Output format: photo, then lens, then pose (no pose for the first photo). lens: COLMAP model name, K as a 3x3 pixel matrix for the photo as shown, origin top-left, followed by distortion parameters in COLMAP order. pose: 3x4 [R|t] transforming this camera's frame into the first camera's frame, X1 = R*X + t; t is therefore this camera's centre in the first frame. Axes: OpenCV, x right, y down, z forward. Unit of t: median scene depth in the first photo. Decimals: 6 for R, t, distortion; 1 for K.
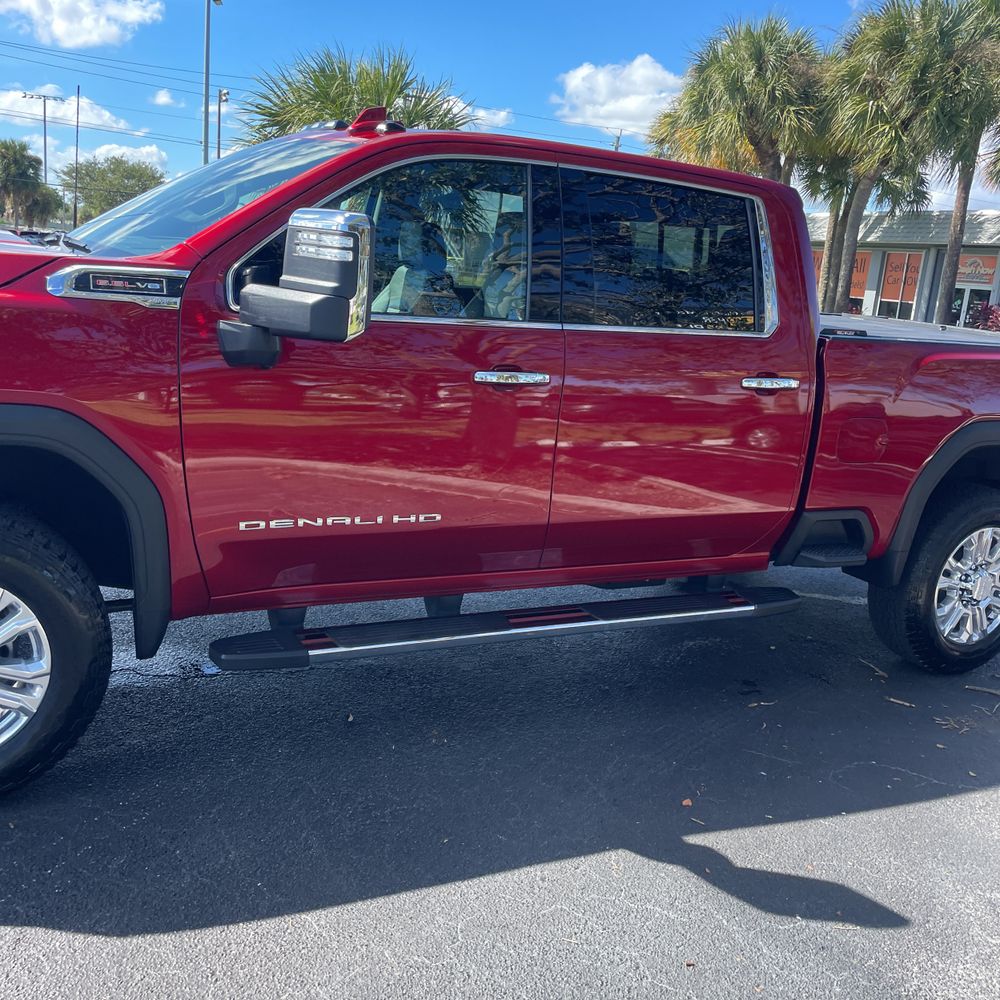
lens RADIAL K [[1036.3, 0, 516.1], [0, 1036.3, 532.6], [0, 0, 1]] dist [0.045748, 0.000000]
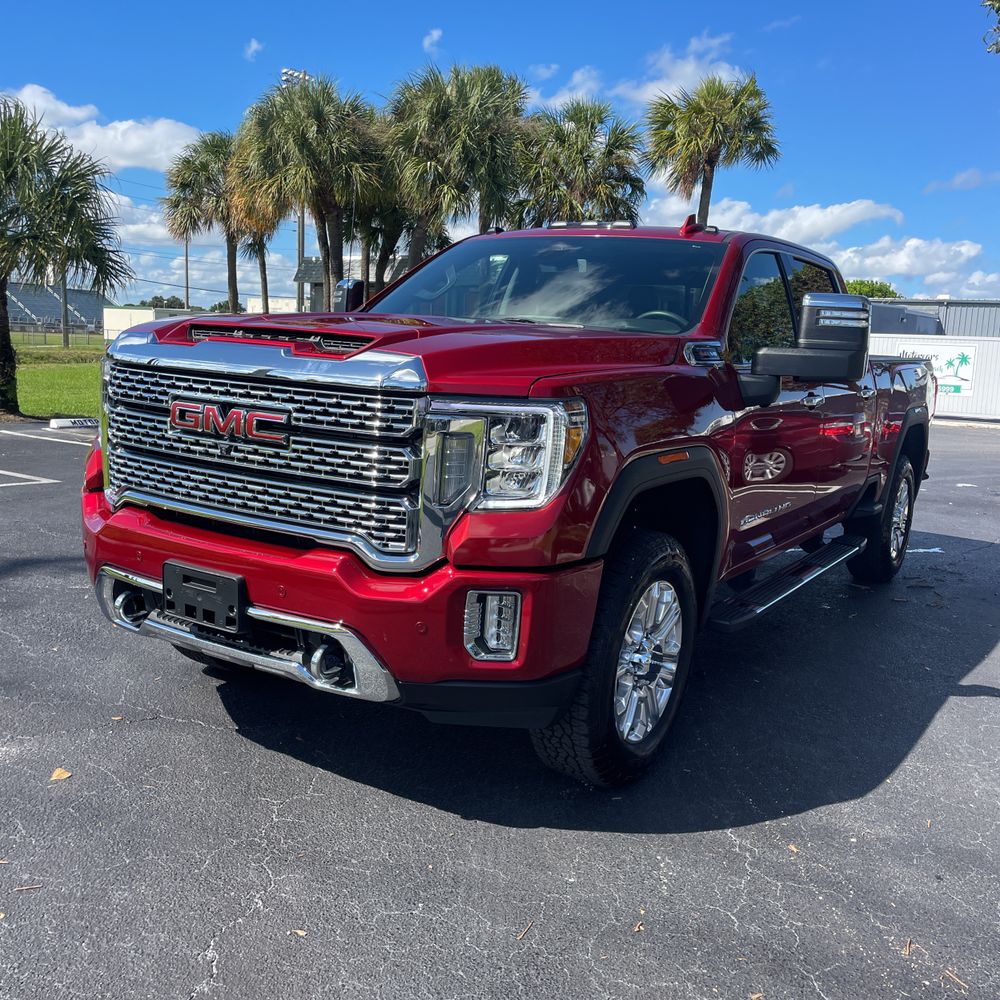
lens RADIAL K [[1036.3, 0, 525.3], [0, 1036.3, 534.0], [0, 0, 1]] dist [0.045748, 0.000000]
pose [[0.866799, -0.145777, 0.476873, -0.200490], [0.161354, 0.986861, 0.008387, -0.008246], [-0.471830, 0.069676, 0.878932, -0.012437]]
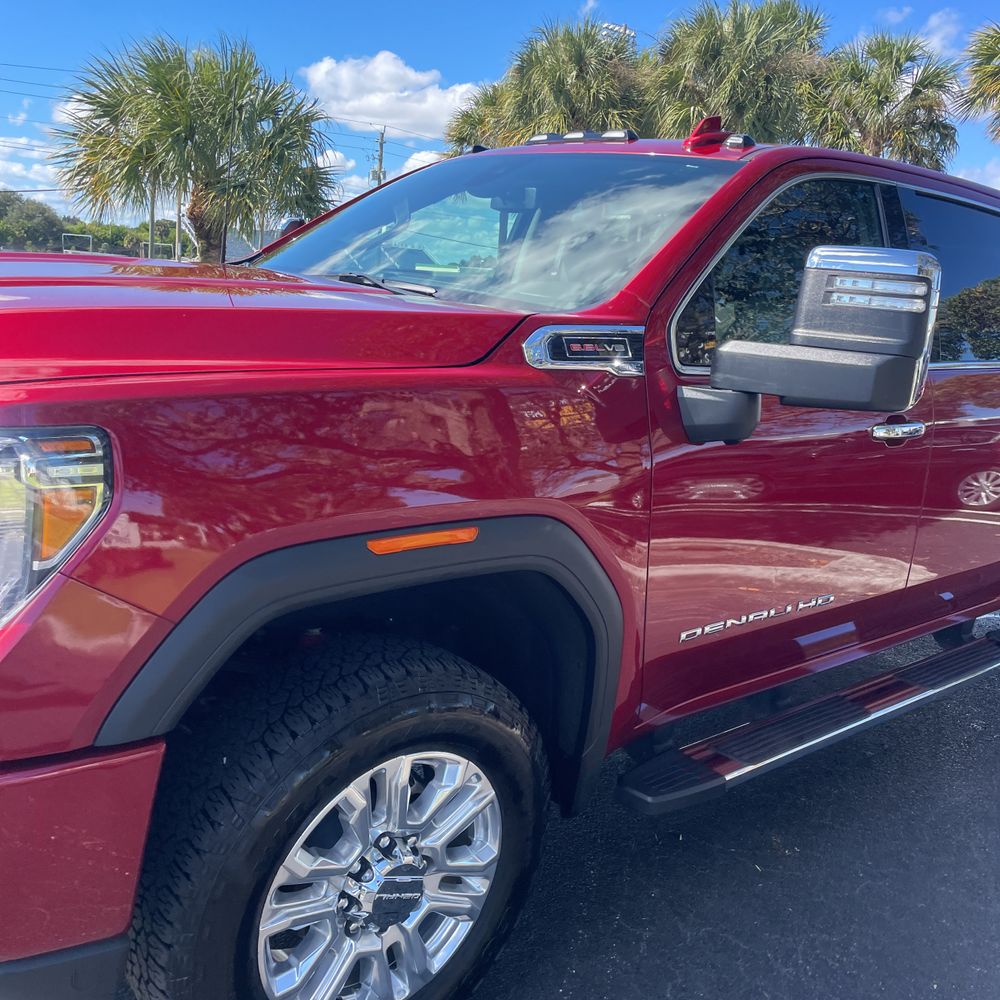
lens RADIAL K [[1036.3, 0, 513.4], [0, 1036.3, 537.6], [0, 0, 1]] dist [0.045748, 0.000000]
pose [[0.974898, -0.068765, 0.211765, -0.095471], [0.067369, 0.997633, 0.013811, -0.017577], [-0.212213, 0.000802, 0.977223, 0.040805]]
